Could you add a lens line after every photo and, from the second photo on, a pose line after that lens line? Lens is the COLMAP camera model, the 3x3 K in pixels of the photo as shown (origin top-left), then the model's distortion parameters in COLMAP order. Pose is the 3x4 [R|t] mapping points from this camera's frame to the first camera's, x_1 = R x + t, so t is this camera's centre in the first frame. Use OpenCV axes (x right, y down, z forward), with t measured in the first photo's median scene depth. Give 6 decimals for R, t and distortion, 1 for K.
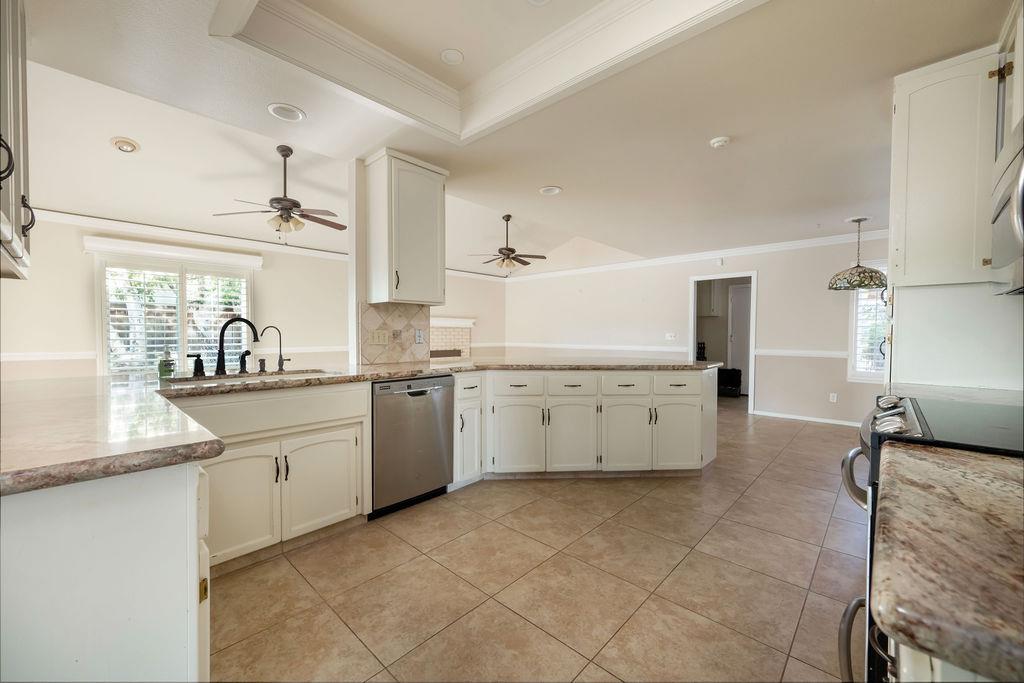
lens RADIAL K [[399.4, 0, 514.3], [0, 399.4, 334.2], [0, 0, 1]] dist [0.000240, -0.000015]
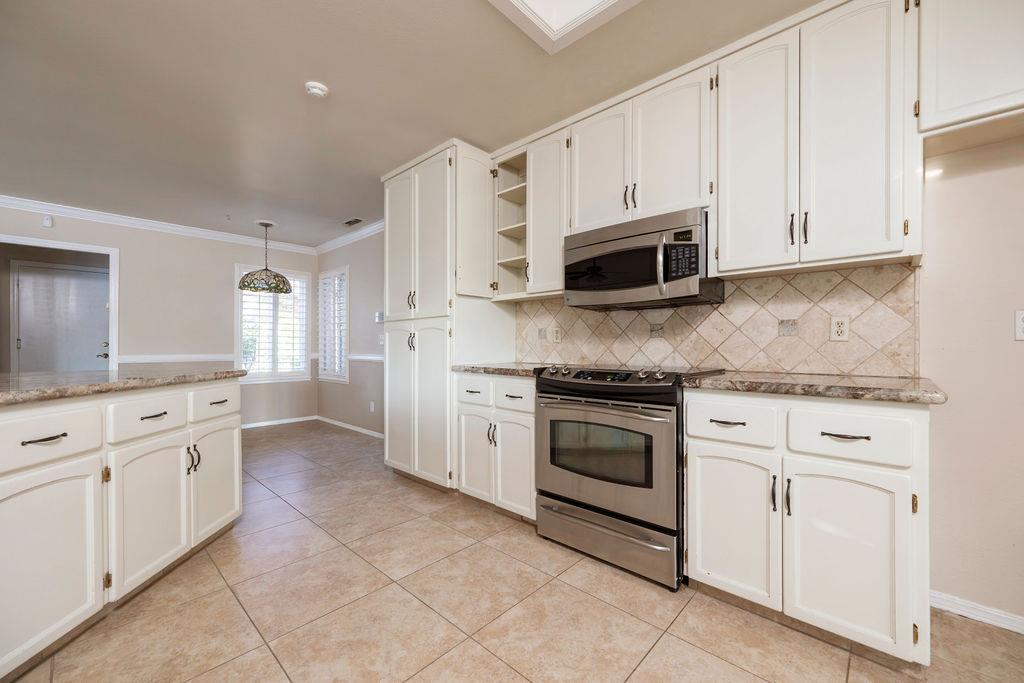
lens RADIAL K [[411.2, 0, 512.0], [0, 411.2, 341.5], [0, 0, 1]] dist [0.000958, 0.000107]
pose [[0.002088, 0.005275, 0.999984, -0.322523], [0.002803, 0.999982, -0.005281, 0.037592], [-0.999994, 0.002814, 0.002073, 0.602994]]
